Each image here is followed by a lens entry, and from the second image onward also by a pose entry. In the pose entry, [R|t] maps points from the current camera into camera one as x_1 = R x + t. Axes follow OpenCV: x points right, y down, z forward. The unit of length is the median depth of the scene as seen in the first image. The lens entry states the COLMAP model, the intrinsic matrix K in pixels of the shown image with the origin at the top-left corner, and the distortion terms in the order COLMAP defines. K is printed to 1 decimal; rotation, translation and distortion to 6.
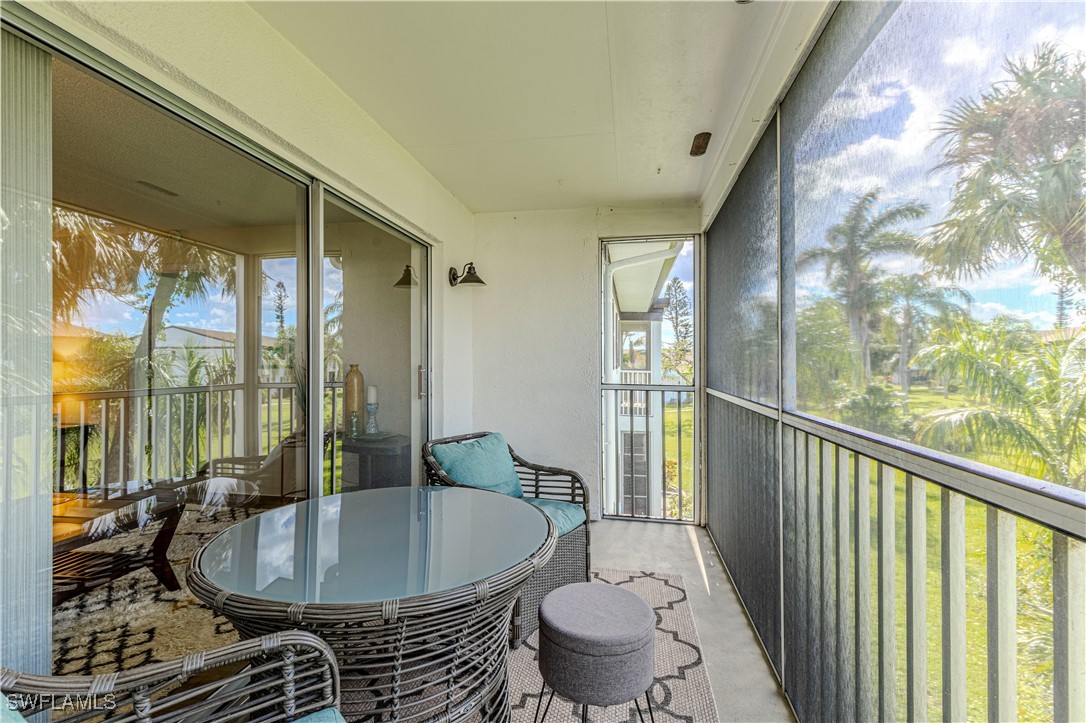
lens RADIAL K [[485.4, 0, 542.4], [0, 485.4, 359.2], [0, 0, 1]] dist [0.009790, -0.001637]
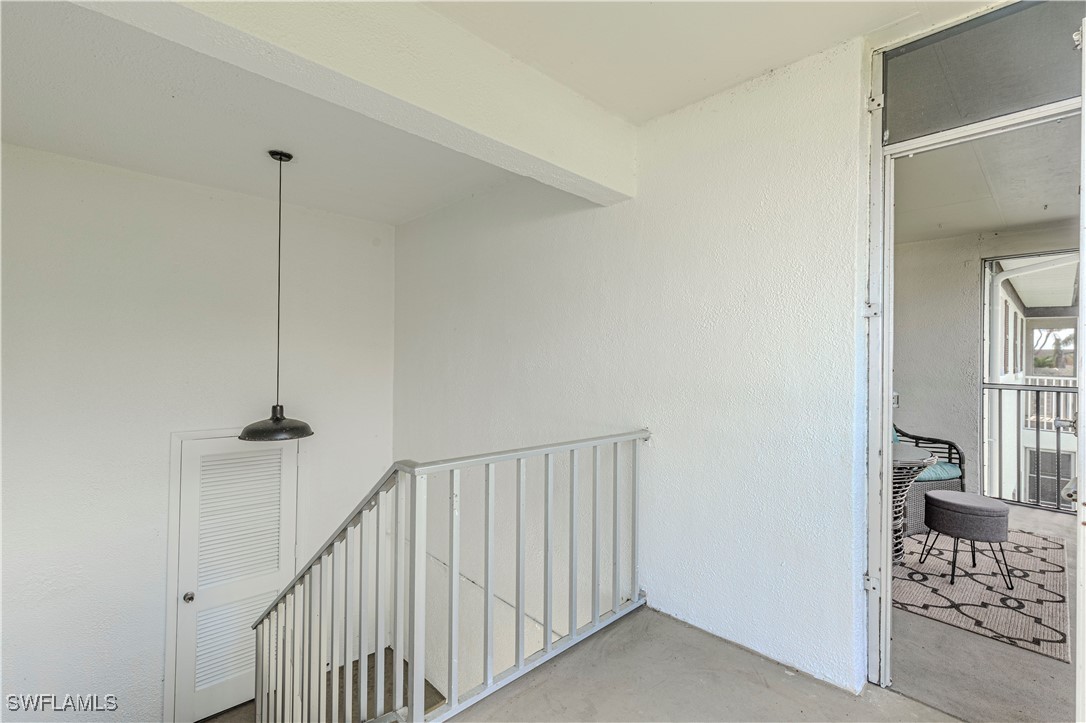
lens RADIAL K [[485.4, 0, 546.2], [0, 485.4, 358.4], [0, 0, 1]] dist [0.009790, -0.001637]
pose [[0.806632, 0.009204, -0.590982, -0.047589], [-0.009691, 0.999950, 0.002346, -0.003612], [0.590974, 0.003835, 0.806681, -0.850134]]
